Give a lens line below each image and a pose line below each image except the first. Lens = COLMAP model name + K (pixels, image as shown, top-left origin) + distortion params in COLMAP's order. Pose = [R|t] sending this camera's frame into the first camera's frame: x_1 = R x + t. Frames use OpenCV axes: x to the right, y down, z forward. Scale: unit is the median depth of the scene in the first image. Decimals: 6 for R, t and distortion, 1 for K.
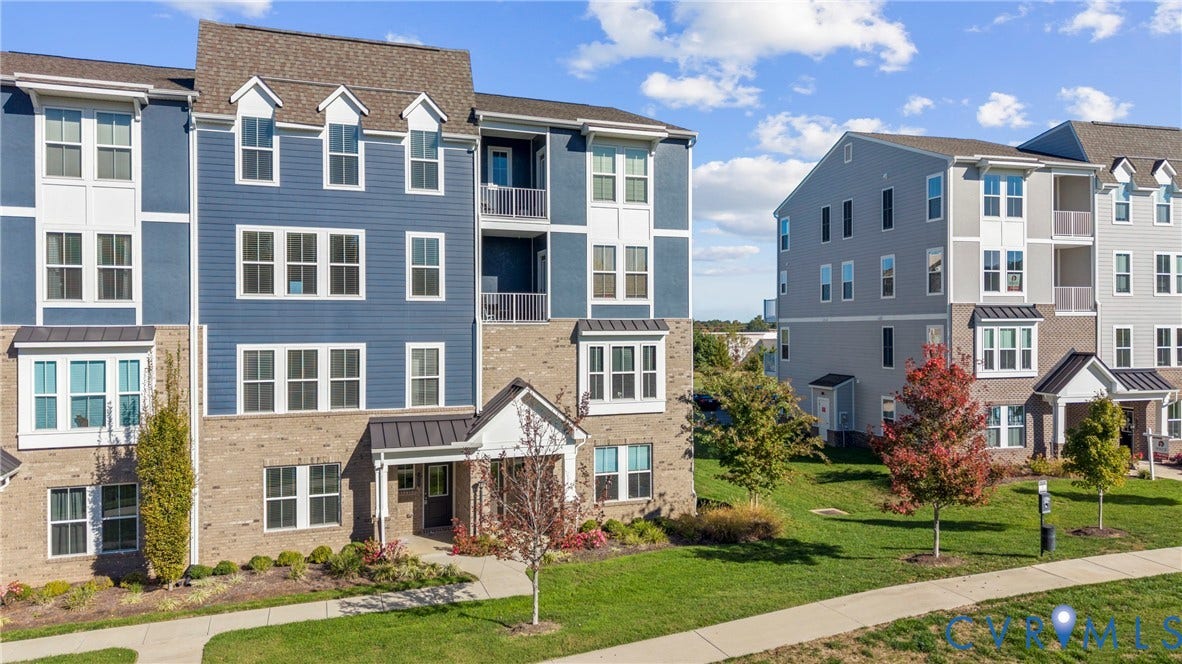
lens RADIAL K [[783.4, 0, 587.8], [0, 783.4, 332.2], [0, 0, 1]] dist [0.031661, -0.031529]
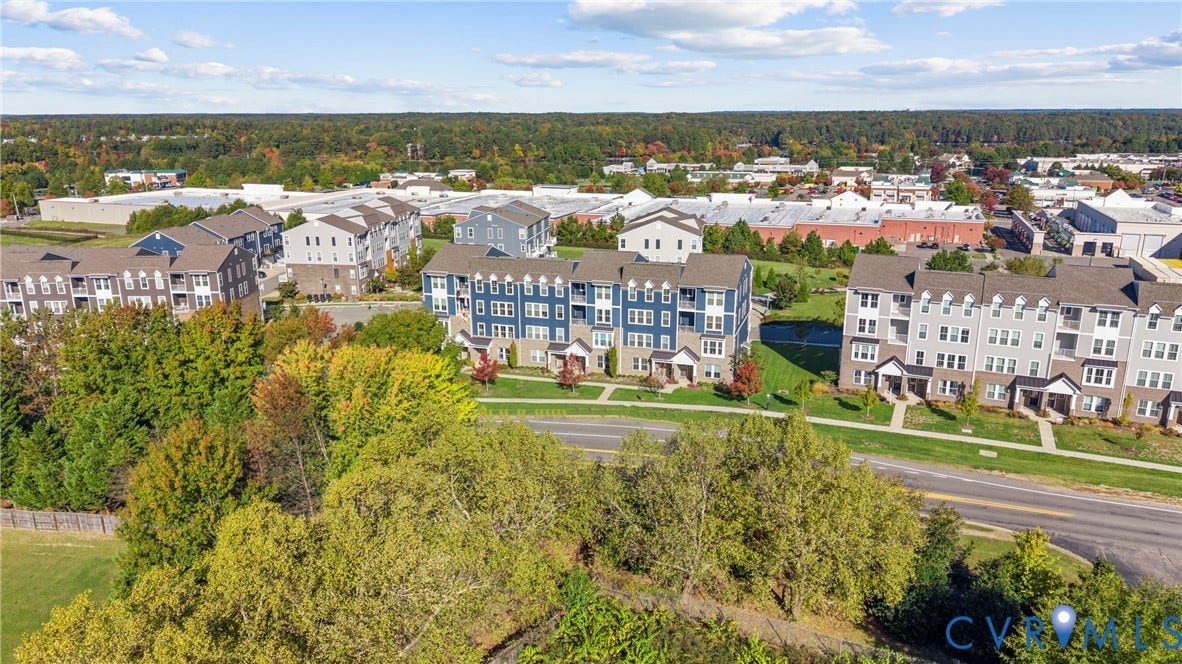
lens RADIAL K [[783.4, 0, 581.4], [0, 783.4, 335.6], [0, 0, 1]] dist [0.031661, -0.031529]
pose [[0.778012, 0.167309, -0.605562, 2.093663], [0.002789, 0.962958, 0.269636, -1.176897], [0.628243, -0.211469, 0.748727, -2.597918]]
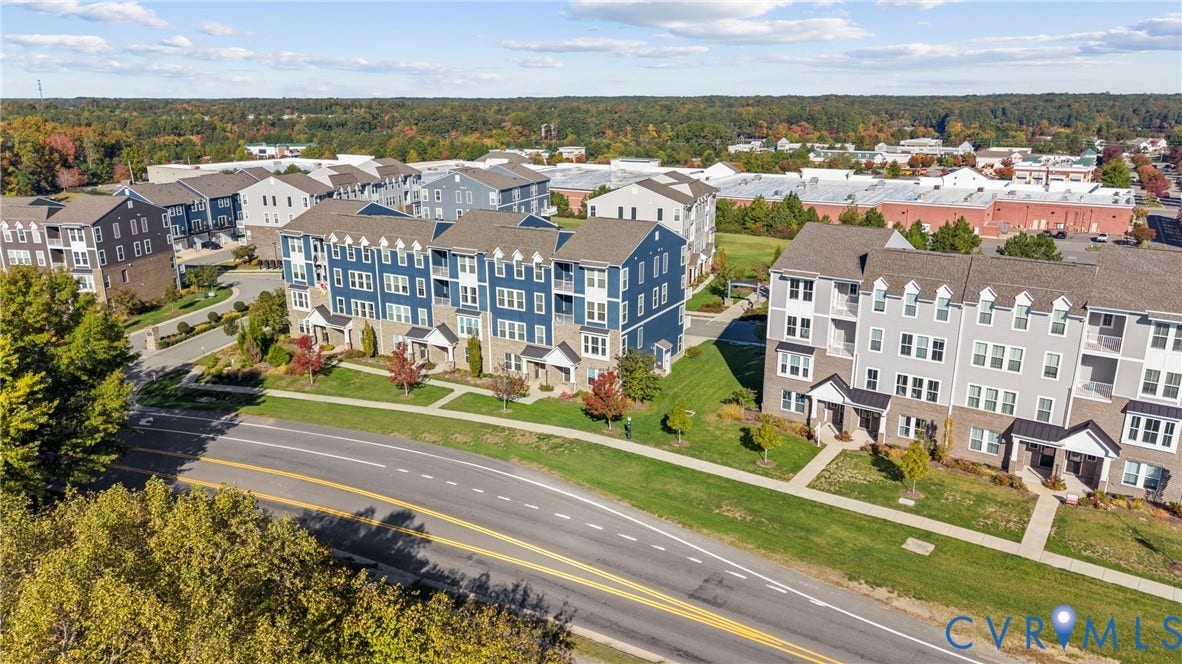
lens RADIAL K [[783.4, 0, 587.6], [0, 783.4, 326.1], [0, 0, 1]] dist [0.031661, -0.031529]
pose [[0.643890, 0.210184, -0.735682, 2.326848], [0.000343, 0.961448, 0.274986, -0.883802], [0.765118, -0.177313, 0.618994, -0.871114]]
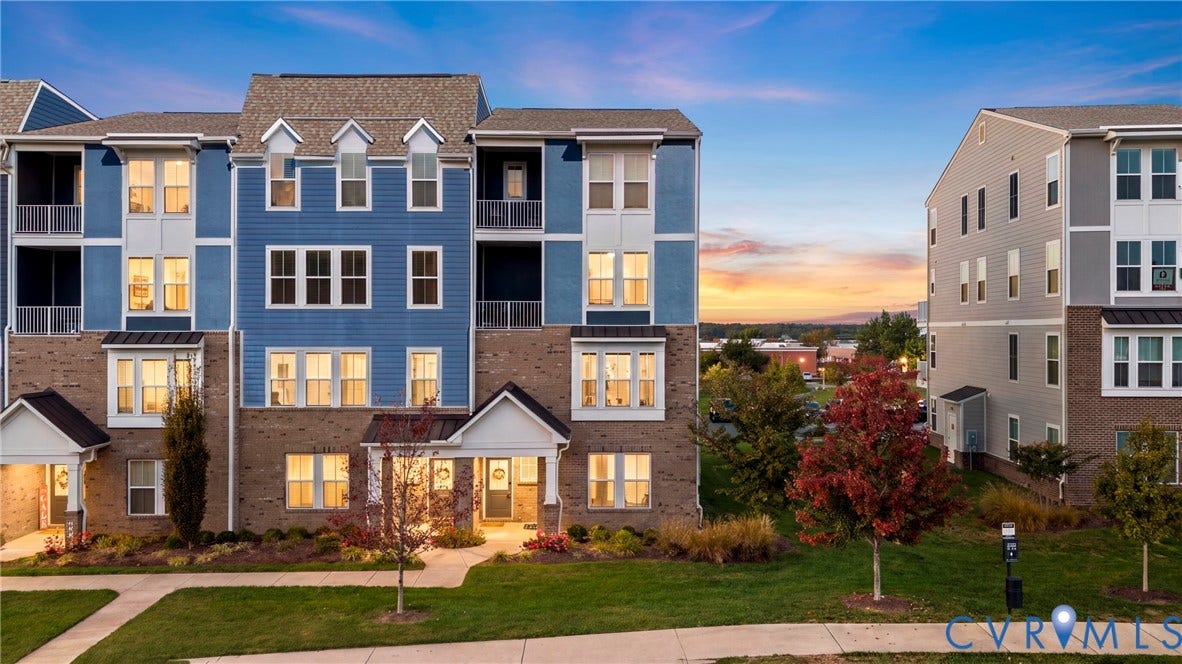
lens RADIAL K [[783.4, 0, 591.0], [0, 783.4, 328.1], [0, 0, 1]] dist [0.031661, -0.031529]
pose [[0.940795, 0.003546, -0.338959, 0.378812], [-0.005450, 0.999974, -0.004665, -0.009573], [0.338933, 0.006237, 0.940790, 0.055744]]
